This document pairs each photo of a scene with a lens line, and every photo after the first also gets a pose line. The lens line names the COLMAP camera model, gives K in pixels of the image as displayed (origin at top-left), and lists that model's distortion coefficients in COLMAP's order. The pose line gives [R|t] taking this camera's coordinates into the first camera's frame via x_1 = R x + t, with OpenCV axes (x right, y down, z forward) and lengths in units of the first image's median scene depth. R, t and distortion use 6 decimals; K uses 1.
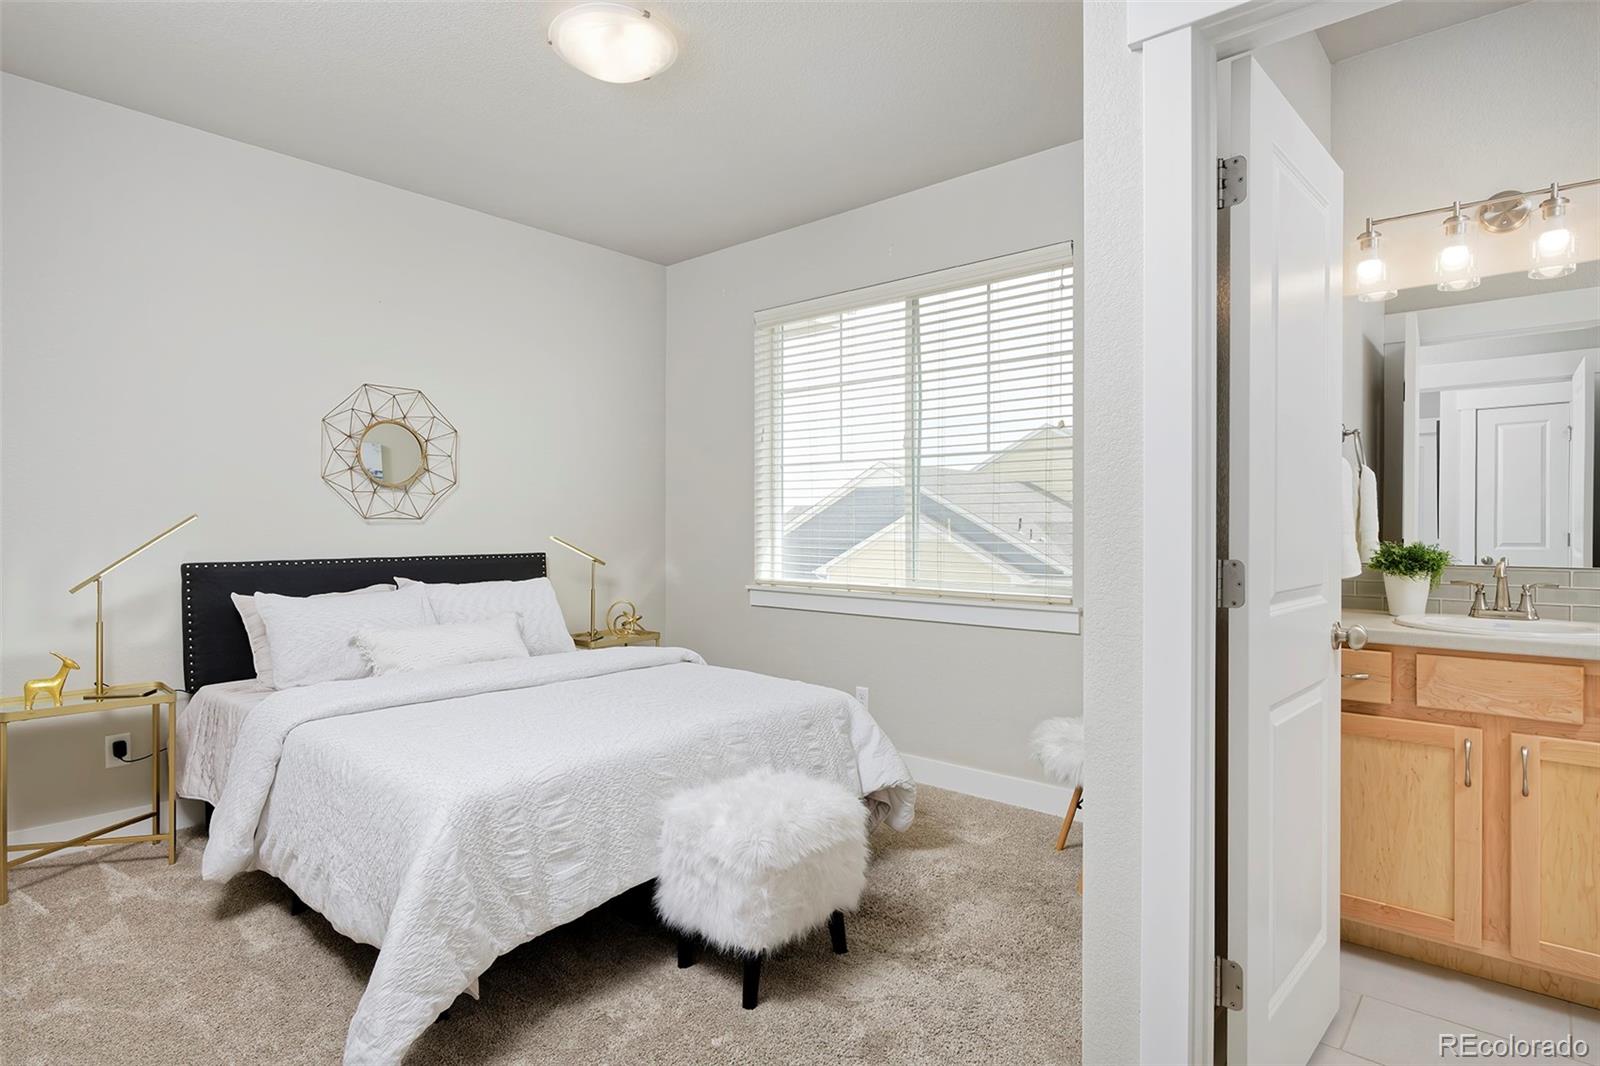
lens RADIAL K [[839.2, 0, 801.7], [0, 839.2, 532.2], [0, 0, 1]] dist [-0.003890, 0.000072]
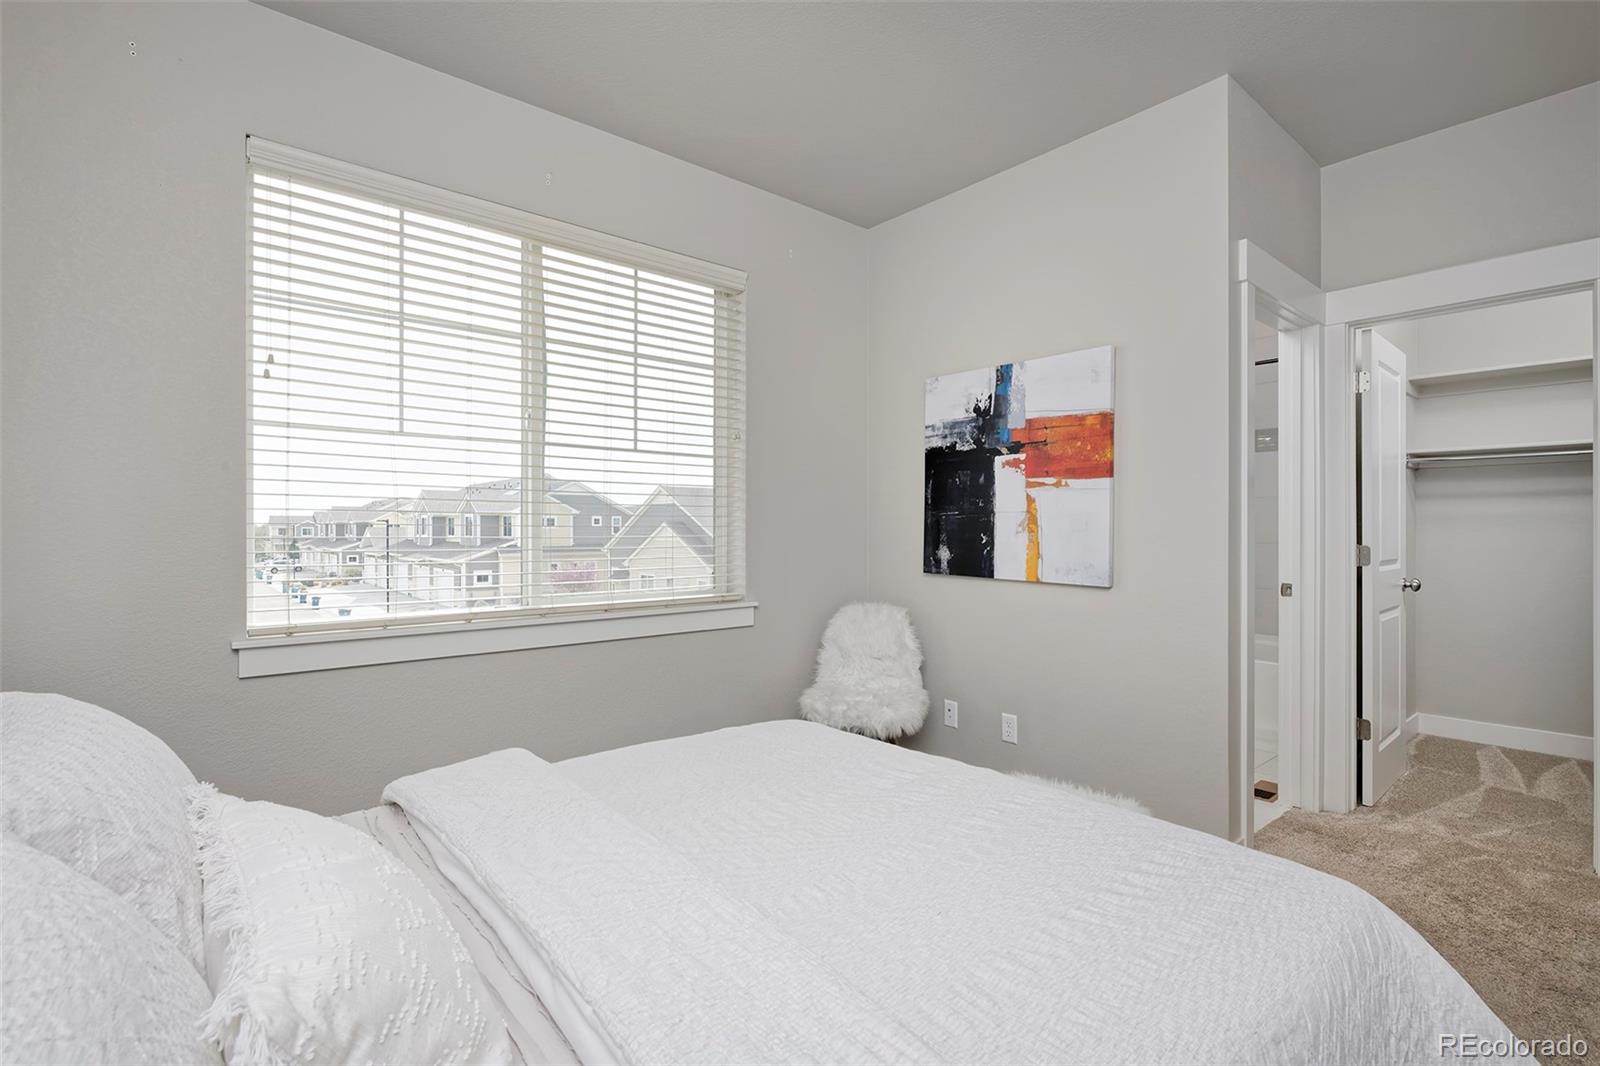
lens RADIAL K [[754.5, 0, 810.2], [0, 754.5, 527.8], [0, 0, 1]] dist [0.006385, 0.000166]
pose [[0.149067, -0.006499, 0.988806, -0.688944], [0.000957, 0.999979, 0.006428, -0.016763], [-0.988827, -0.000012, 0.149070, 0.813993]]
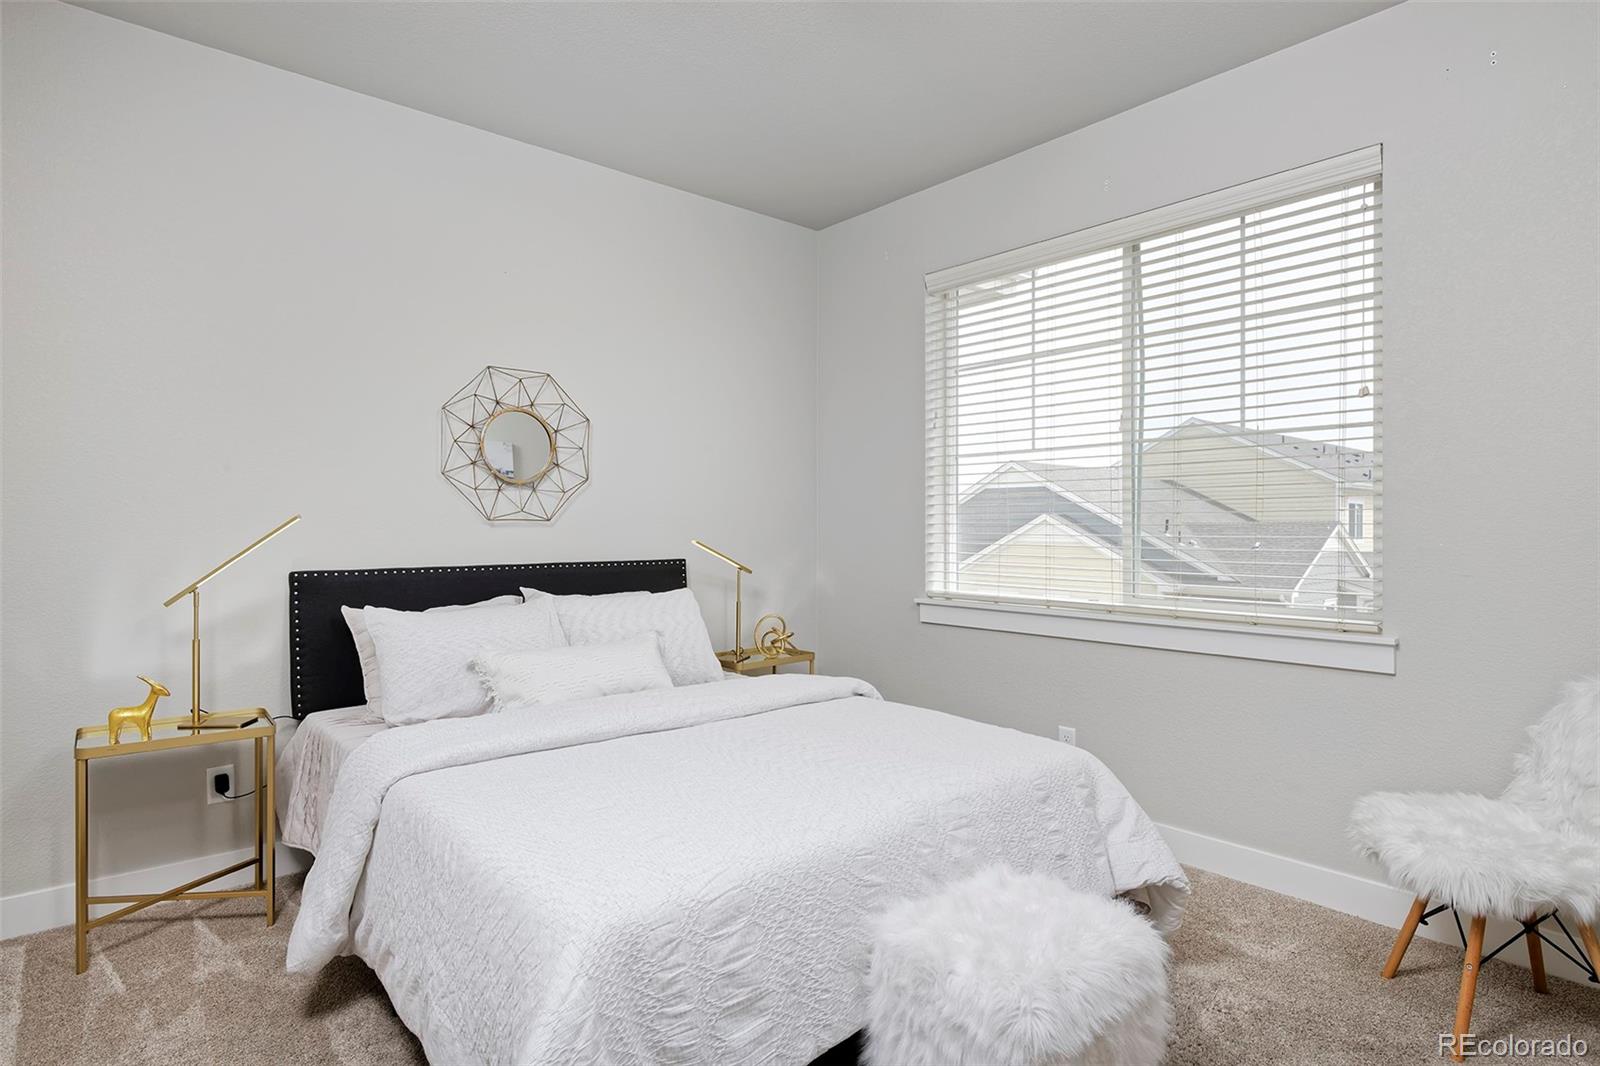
lens RADIAL K [[839.2, 0, 799.3], [0, 839.2, 532.4], [0, 0, 1]] dist [-0.003890, 0.000072]
pose [[0.990047, -0.000369, -0.140739, -0.089236], [0.000057, 0.999998, -0.002218, -0.001824], [0.140739, 0.002188, 0.990044, 0.208561]]
